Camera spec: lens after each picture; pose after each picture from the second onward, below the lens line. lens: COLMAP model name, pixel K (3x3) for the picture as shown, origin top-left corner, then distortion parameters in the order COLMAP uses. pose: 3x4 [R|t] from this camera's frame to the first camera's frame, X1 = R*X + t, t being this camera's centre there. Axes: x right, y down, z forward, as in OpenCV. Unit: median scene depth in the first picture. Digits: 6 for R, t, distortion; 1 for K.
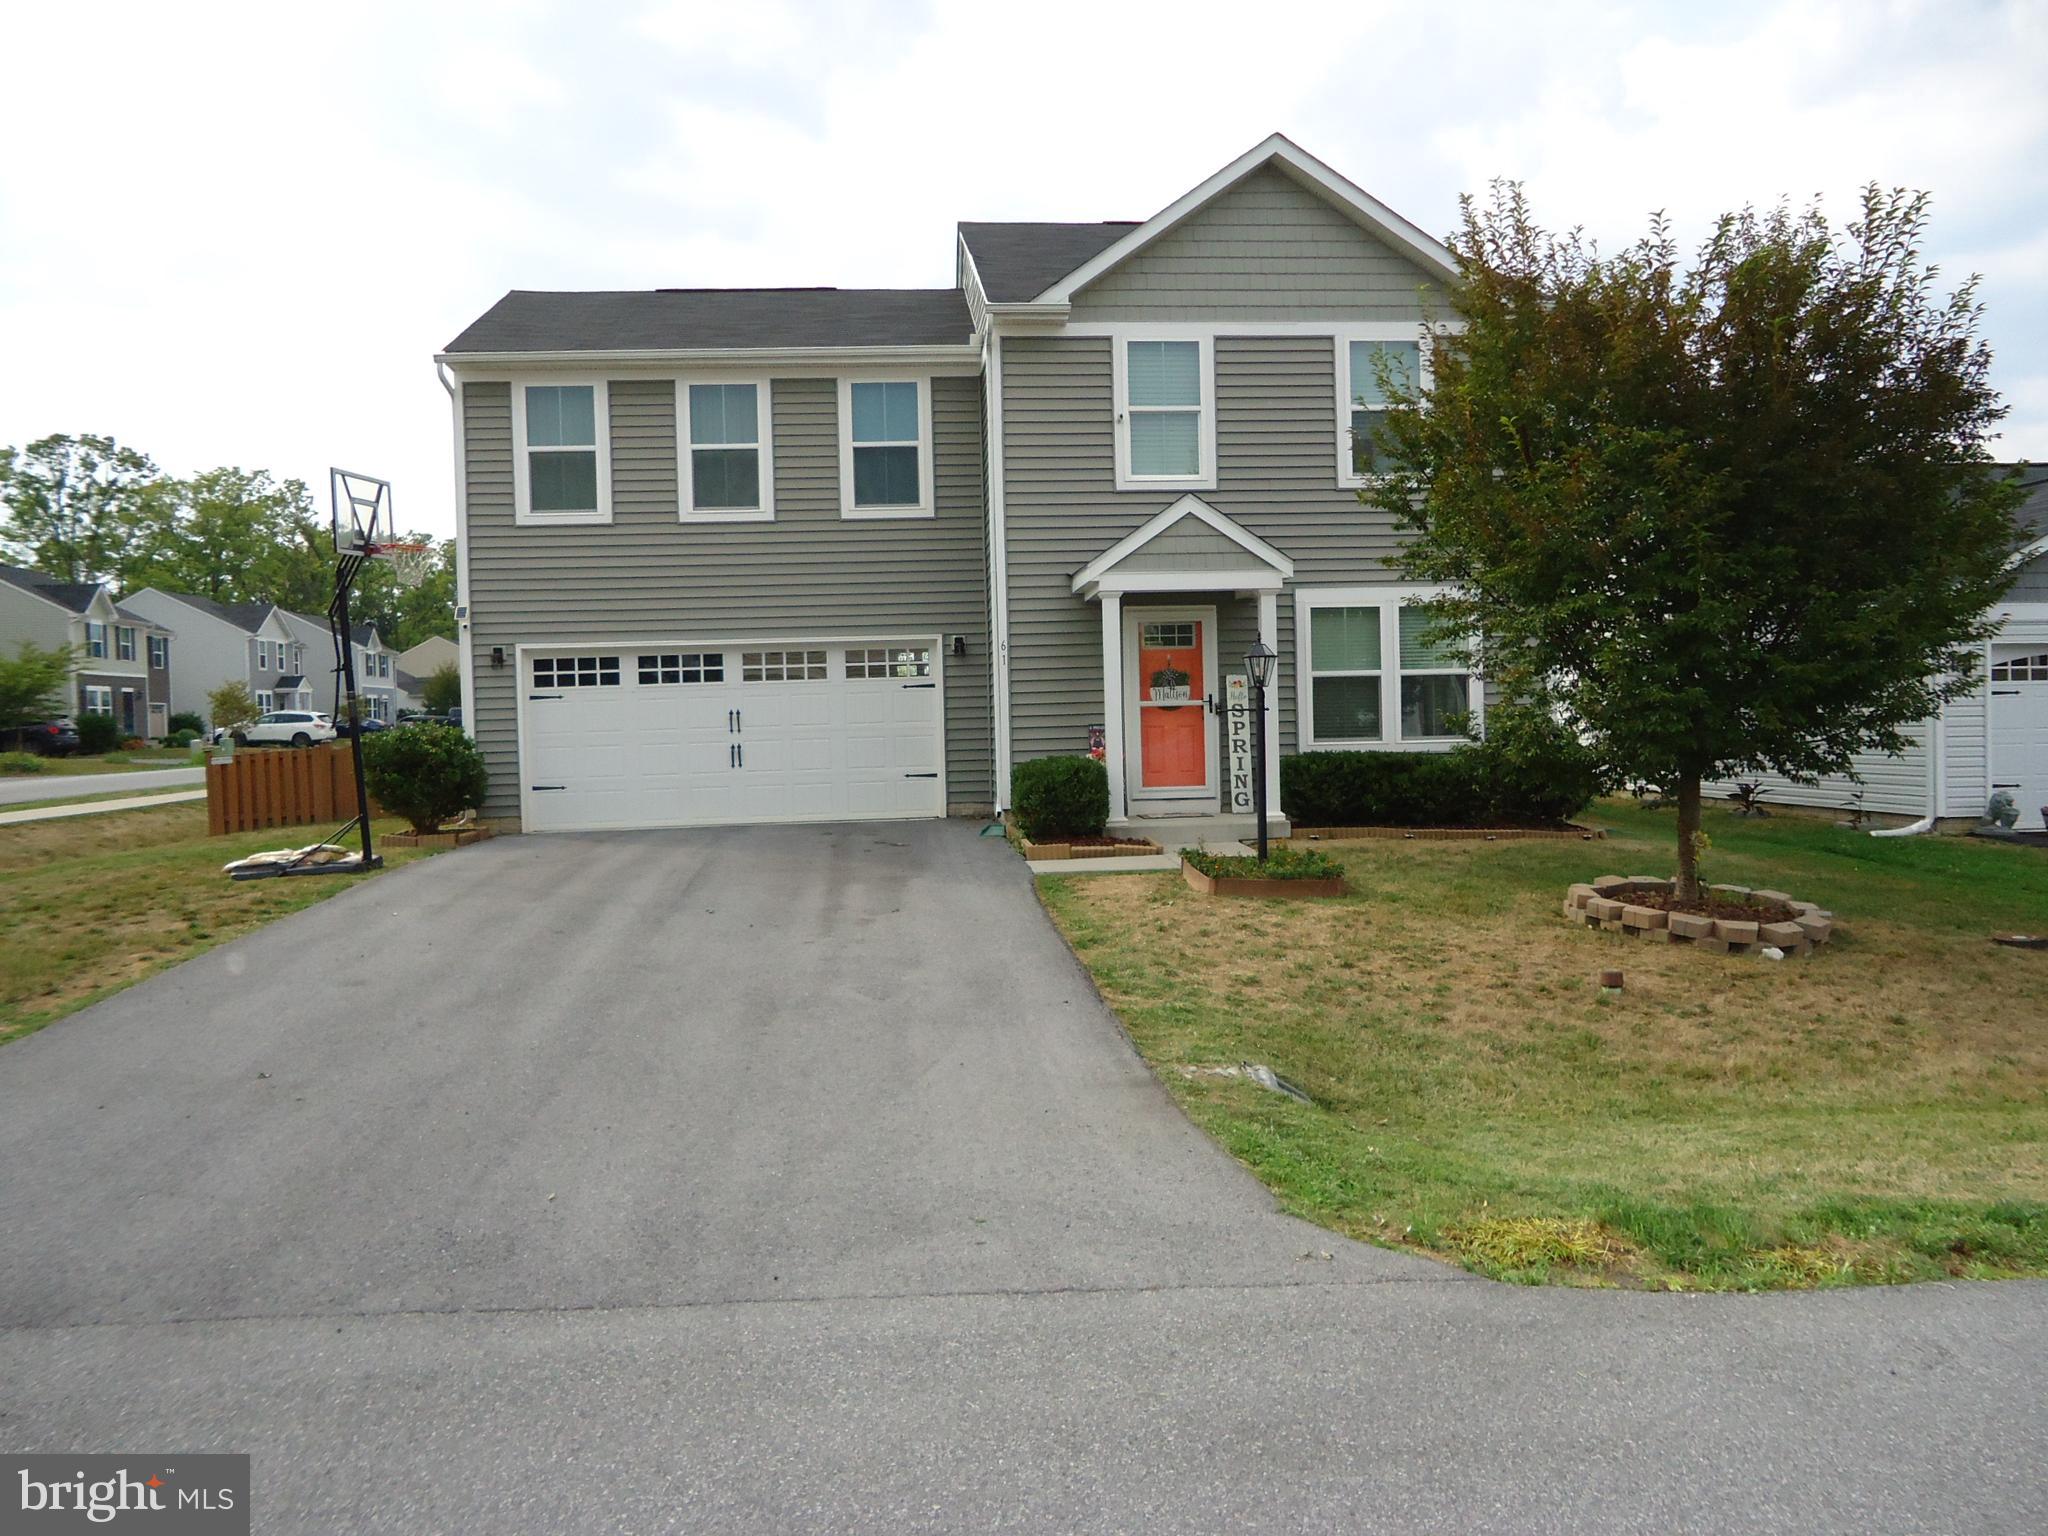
lens RADIAL K [[1496.2, 0, 1024.0], [0, 1496.2, 768.0], [0, 0, 1]] dist [-0.010638, 0.003337]
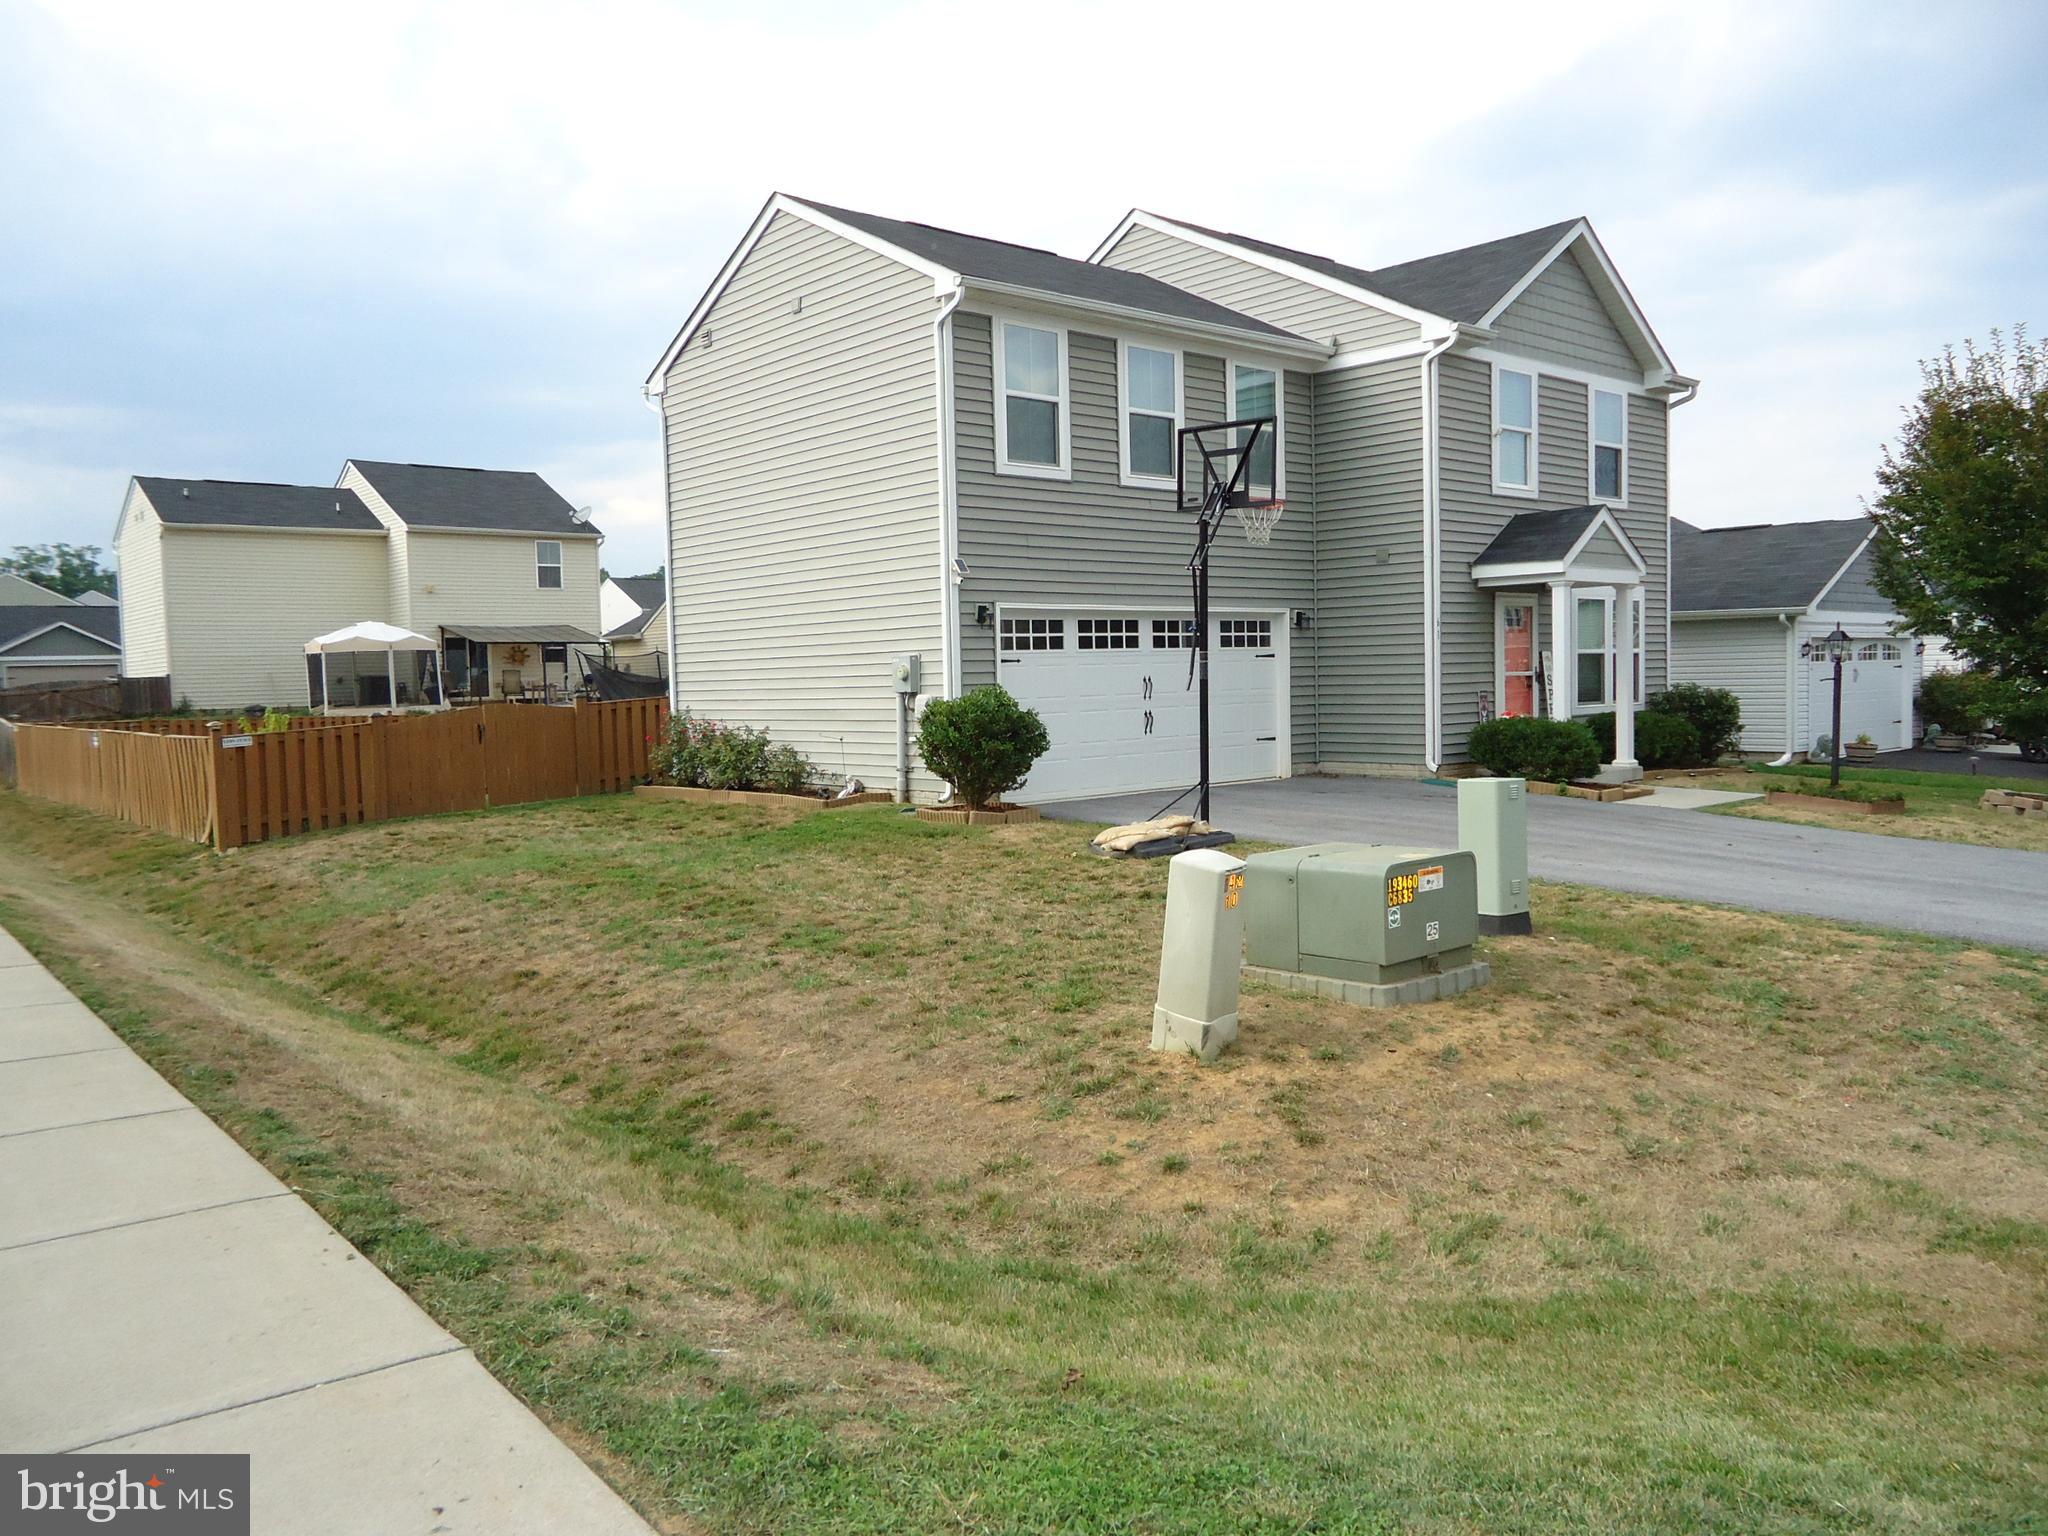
lens RADIAL K [[1548.6, 0, 1069.5], [0, 1548.6, 787.3], [0, 0, 1]] dist [0.001296, -0.001914]
pose [[0.792632, -0.034534, 0.608721, -0.942487], [0.020267, 0.999335, 0.030303, 0.003358], [-0.609363, -0.011682, 0.792805, 0.221834]]
